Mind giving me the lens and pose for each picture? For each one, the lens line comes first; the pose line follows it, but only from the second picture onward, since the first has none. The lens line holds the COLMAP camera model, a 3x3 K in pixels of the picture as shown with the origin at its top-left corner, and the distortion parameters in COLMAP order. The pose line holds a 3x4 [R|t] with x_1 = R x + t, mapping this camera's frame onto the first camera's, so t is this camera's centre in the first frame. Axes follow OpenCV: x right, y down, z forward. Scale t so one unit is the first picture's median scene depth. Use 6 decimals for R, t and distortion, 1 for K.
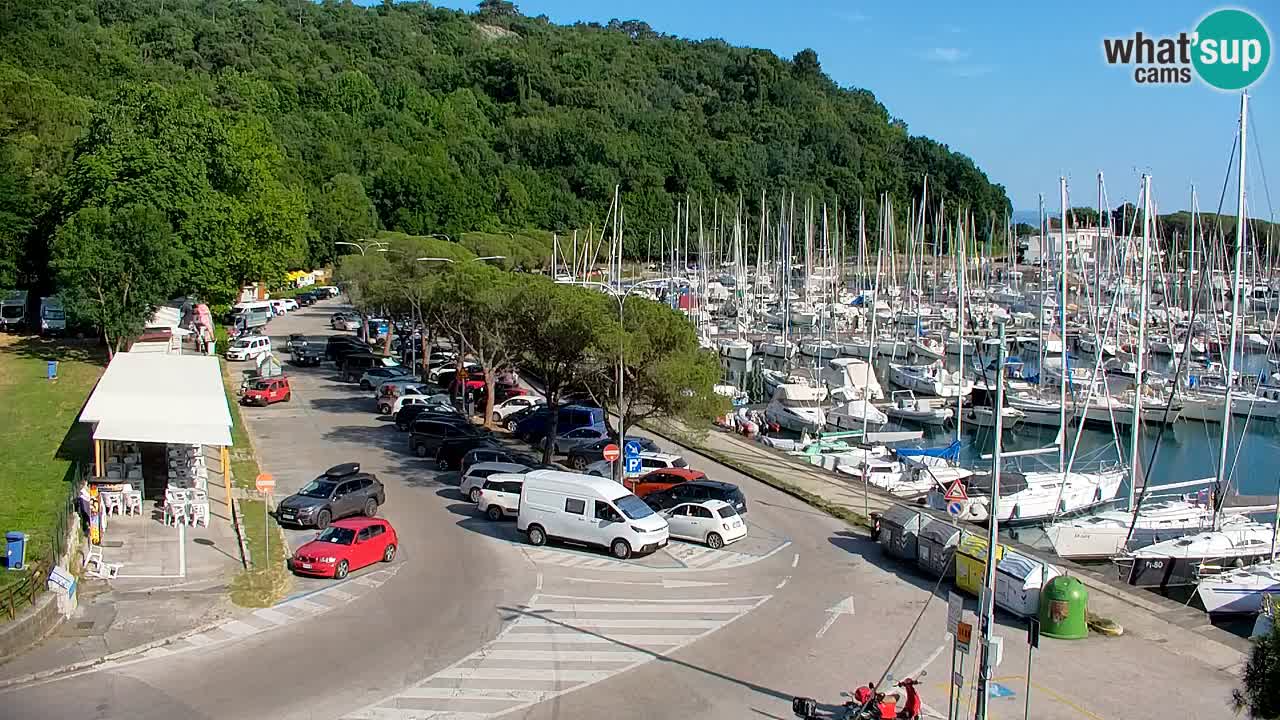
lens RADIAL K [[1001.8, 0, 641.8], [0, 1001.8, 361.0], [0, 0, 1]] dist [0.002735, -0.043250]
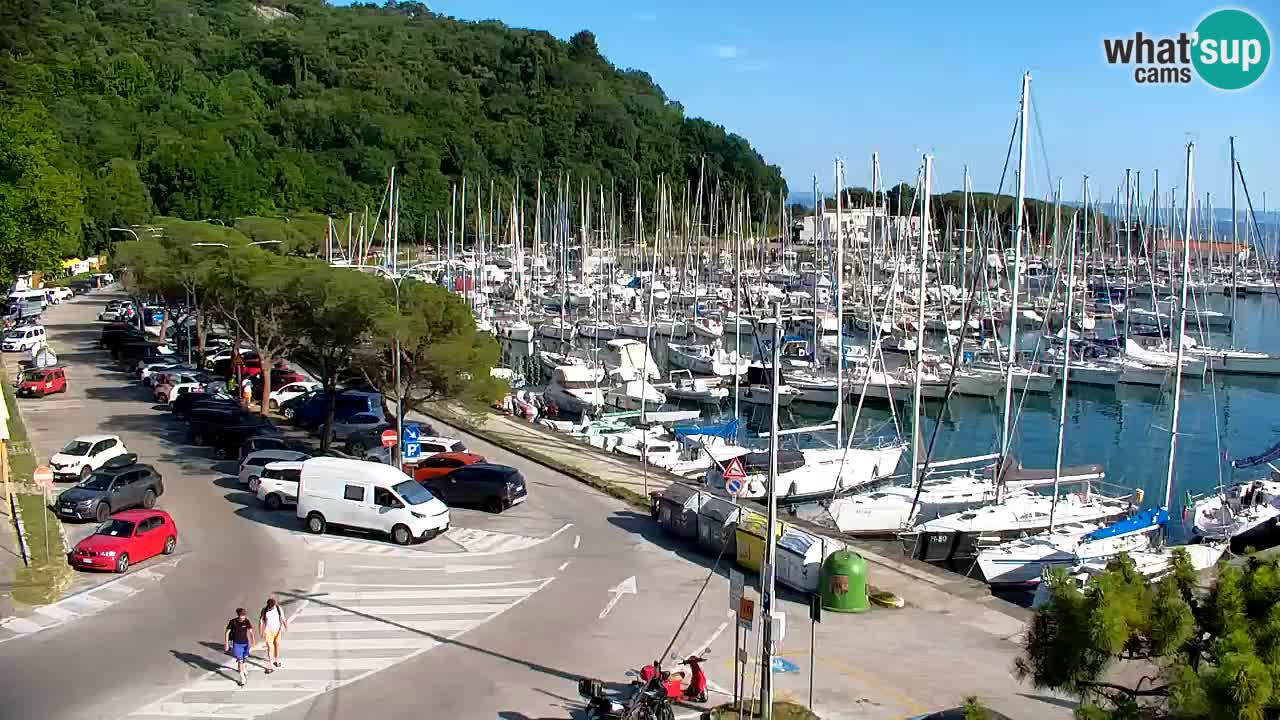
lens RADIAL K [[1001.8, 0, 641.8], [0, 1001.8, 361.0], [0, 0, 1]] dist [0.002735, -0.043250]
pose [[0.998095, -0.014977, 0.059857, 0.158424], [0.014713, 0.999880, 0.004849, 0.014253], [-0.059923, -0.003959, 0.998195, -0.003089]]
